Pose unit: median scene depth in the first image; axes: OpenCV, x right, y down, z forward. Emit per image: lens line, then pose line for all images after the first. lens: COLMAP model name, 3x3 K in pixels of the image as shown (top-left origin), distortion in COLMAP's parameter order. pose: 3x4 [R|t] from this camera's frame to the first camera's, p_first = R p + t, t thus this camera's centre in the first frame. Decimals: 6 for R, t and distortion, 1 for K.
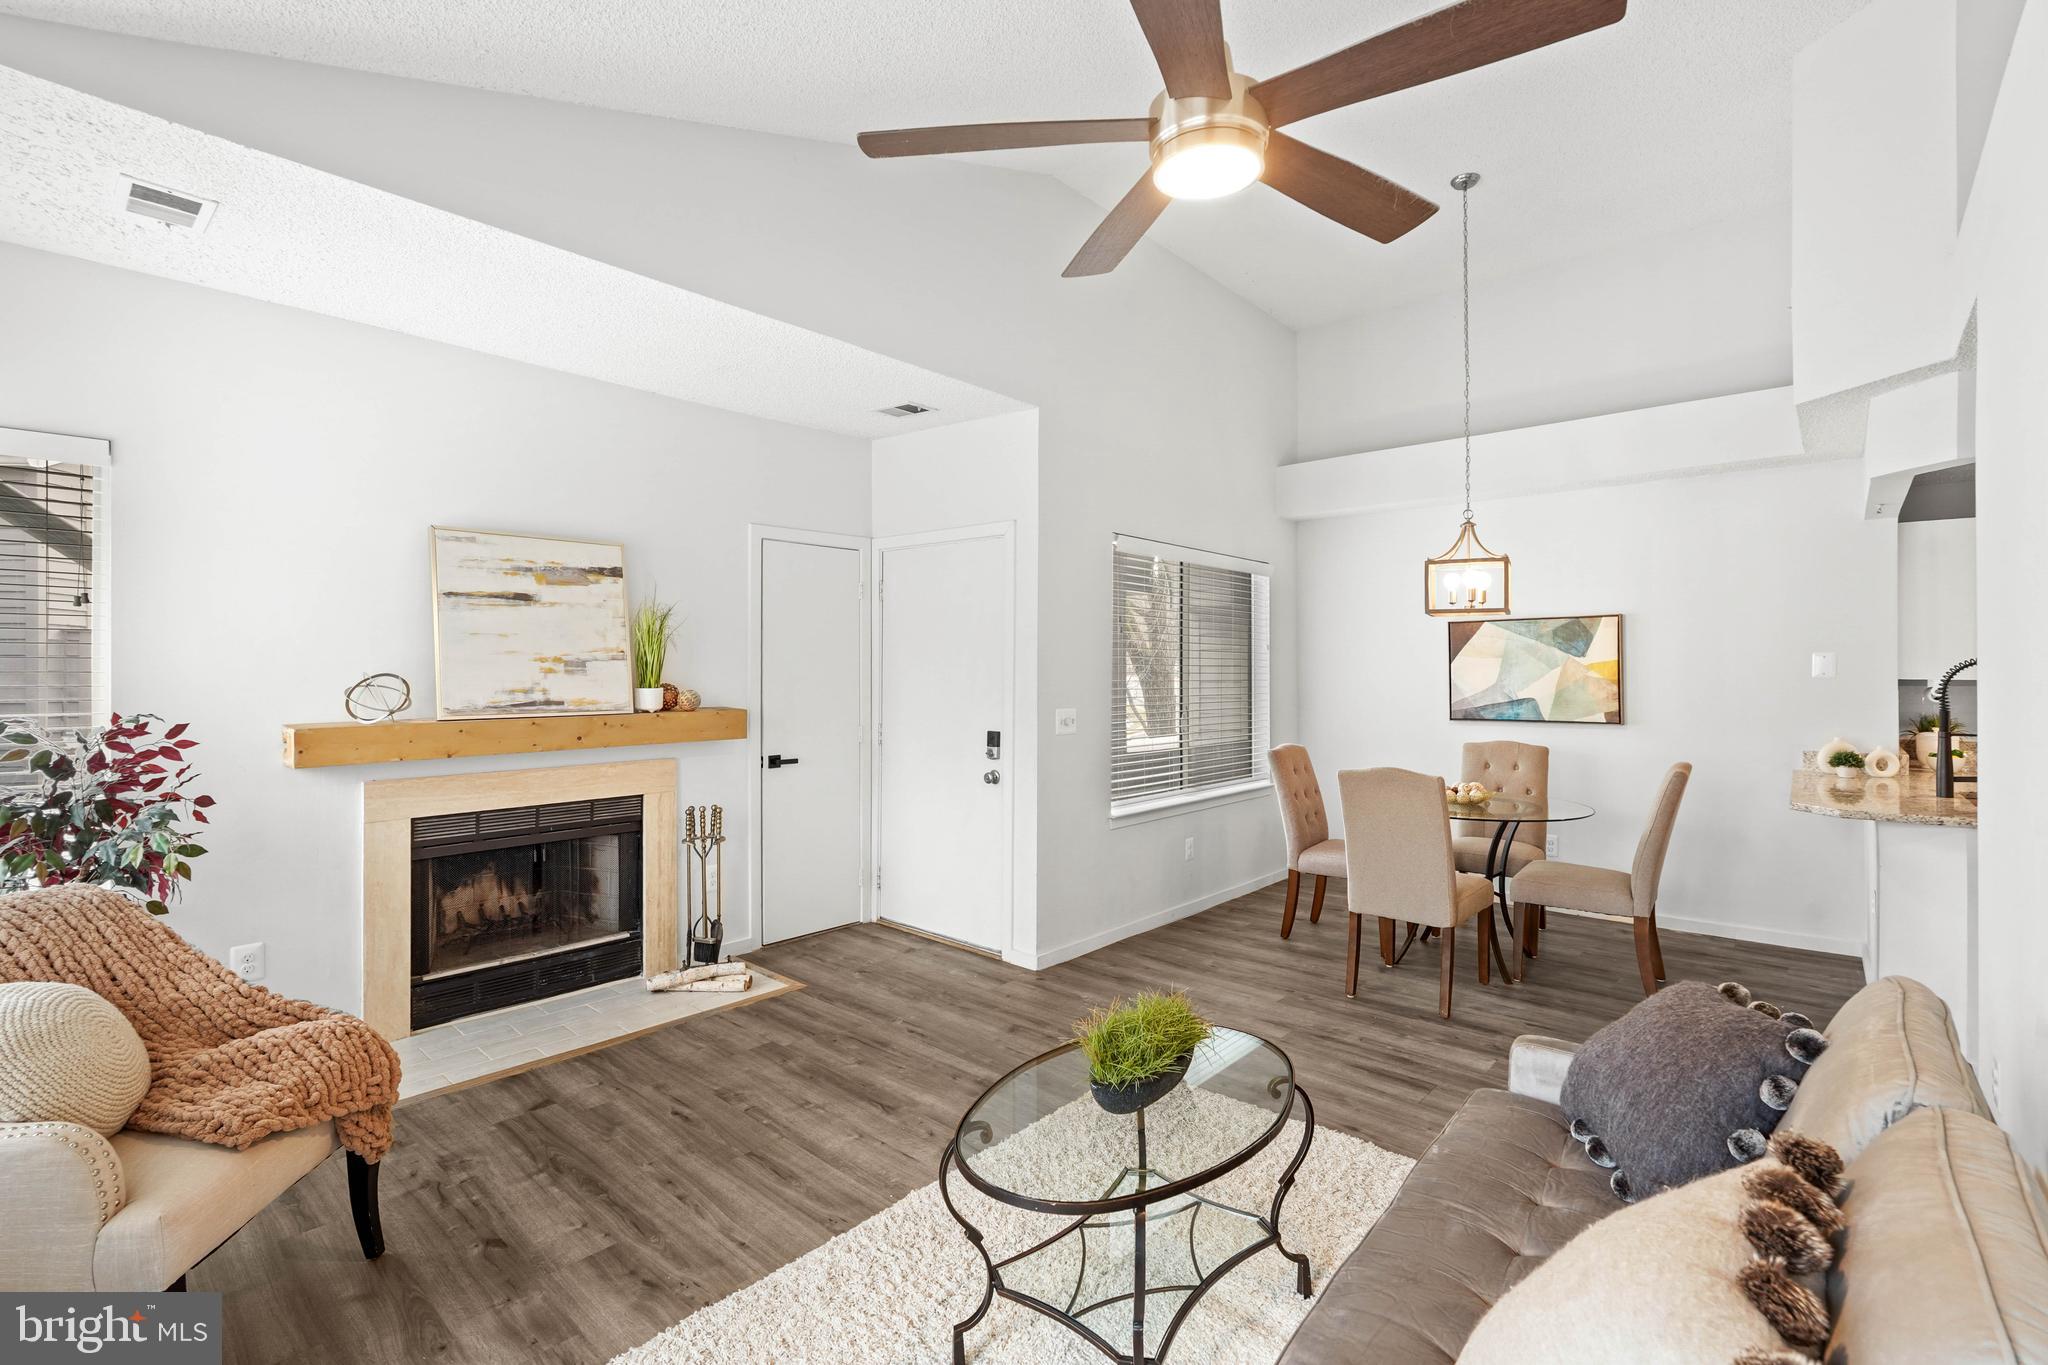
lens RADIAL K [[914.6, 0, 1021.8], [0, 914.6, 661.2], [0, 0, 1]] dist [-0.003160, 0.002744]
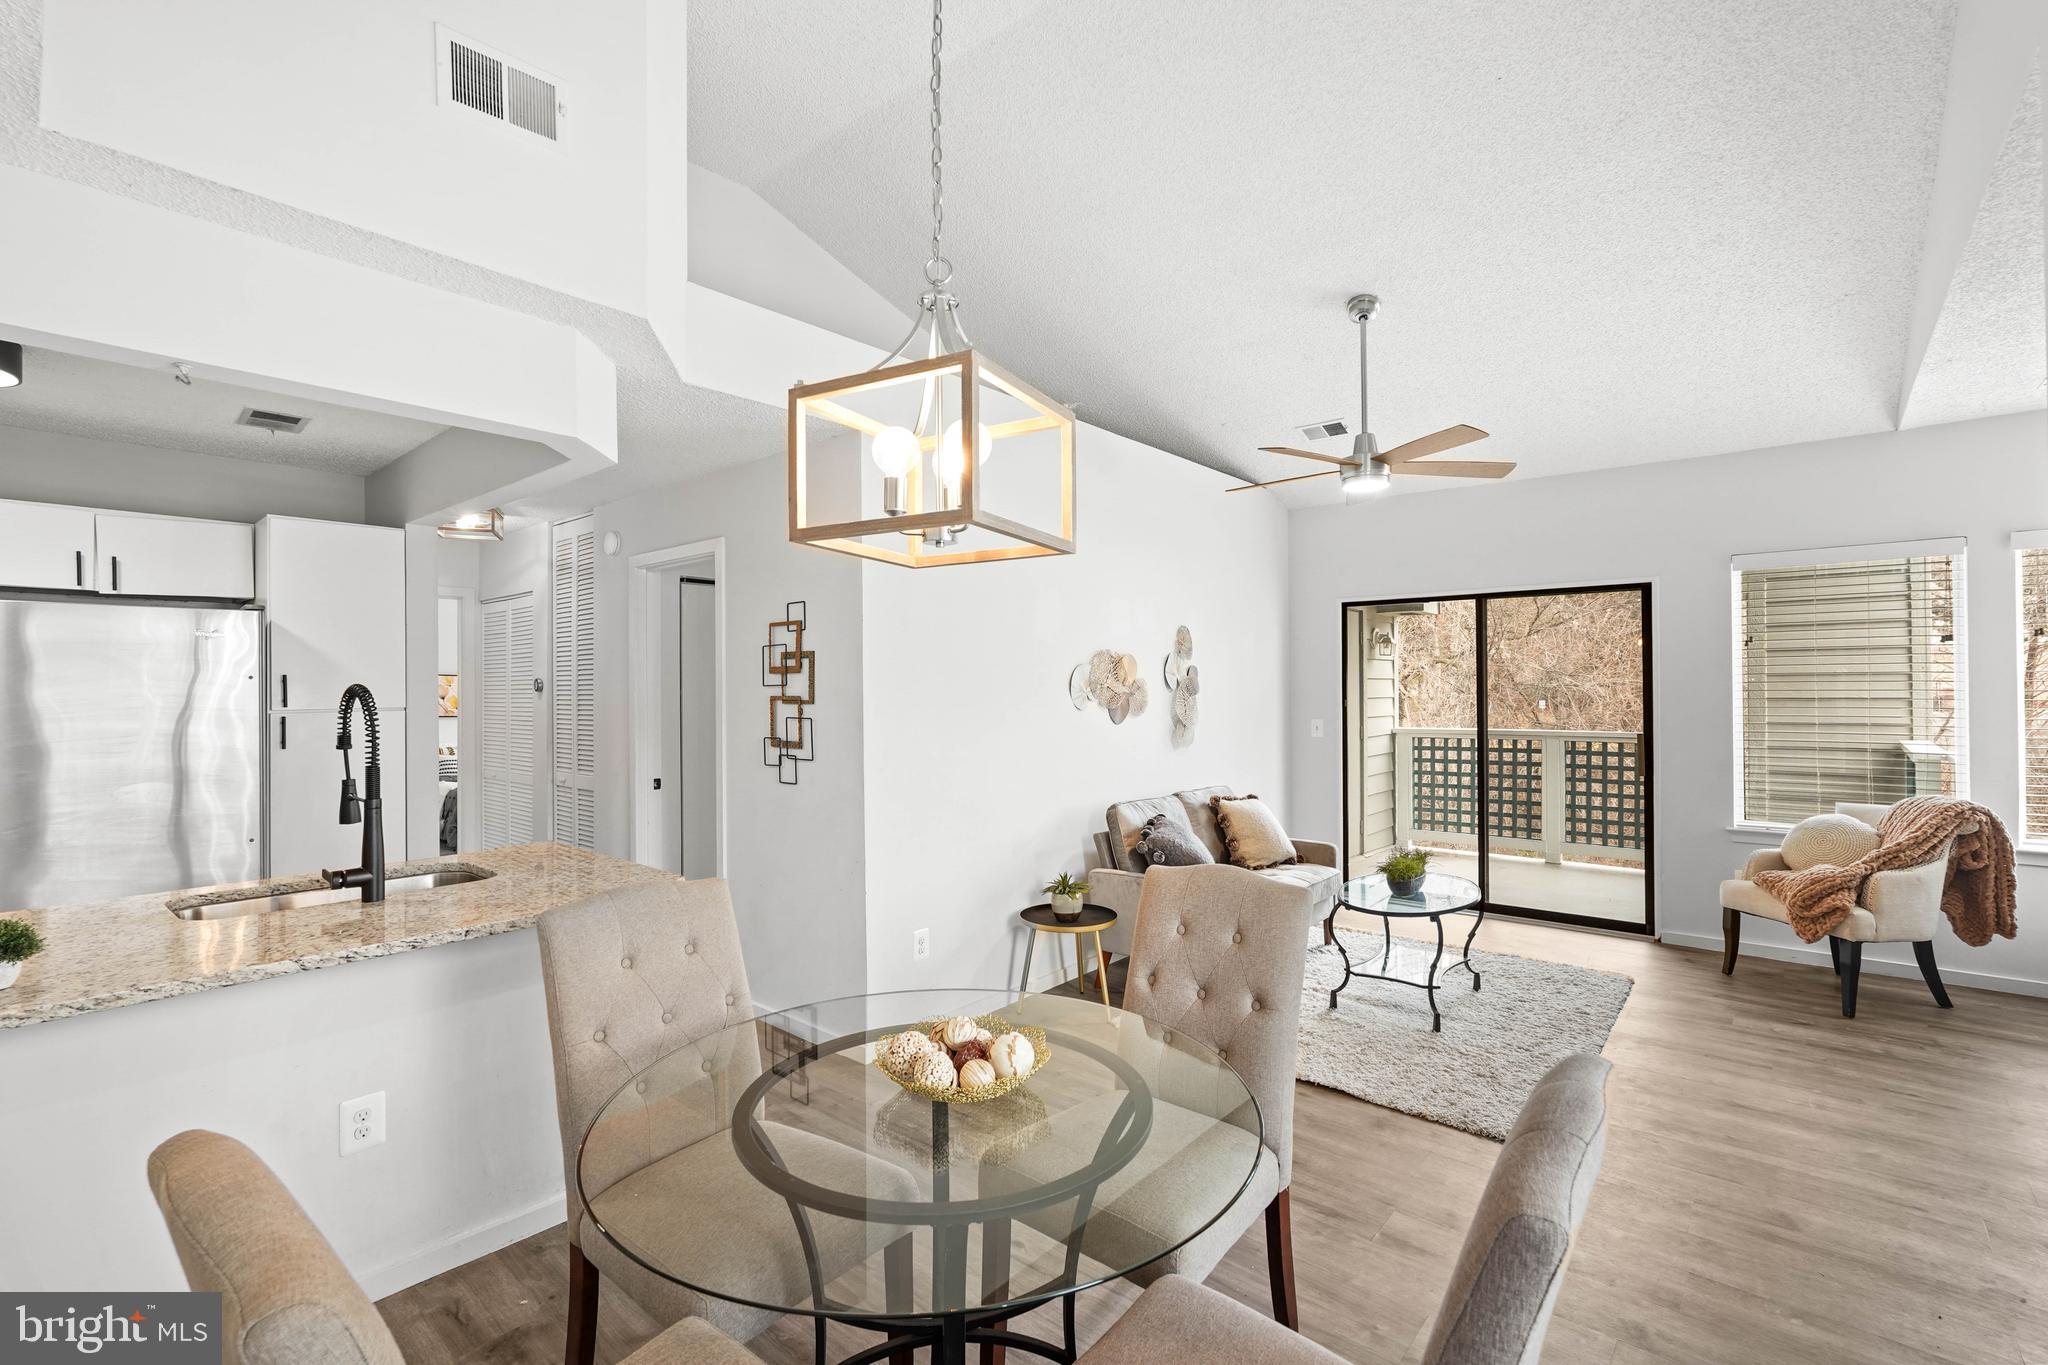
lens RADIAL K [[914.6, 0, 1014.9], [0, 914.6, 687.0], [0, 0, 1]] dist [-0.003160, 0.002744]
pose [[-0.999882, 0.004343, -0.014739, 0.458142], [0.004501, 0.999932, -0.010730, 0.008263], [0.014691, -0.010795, -0.999834, 1.337064]]
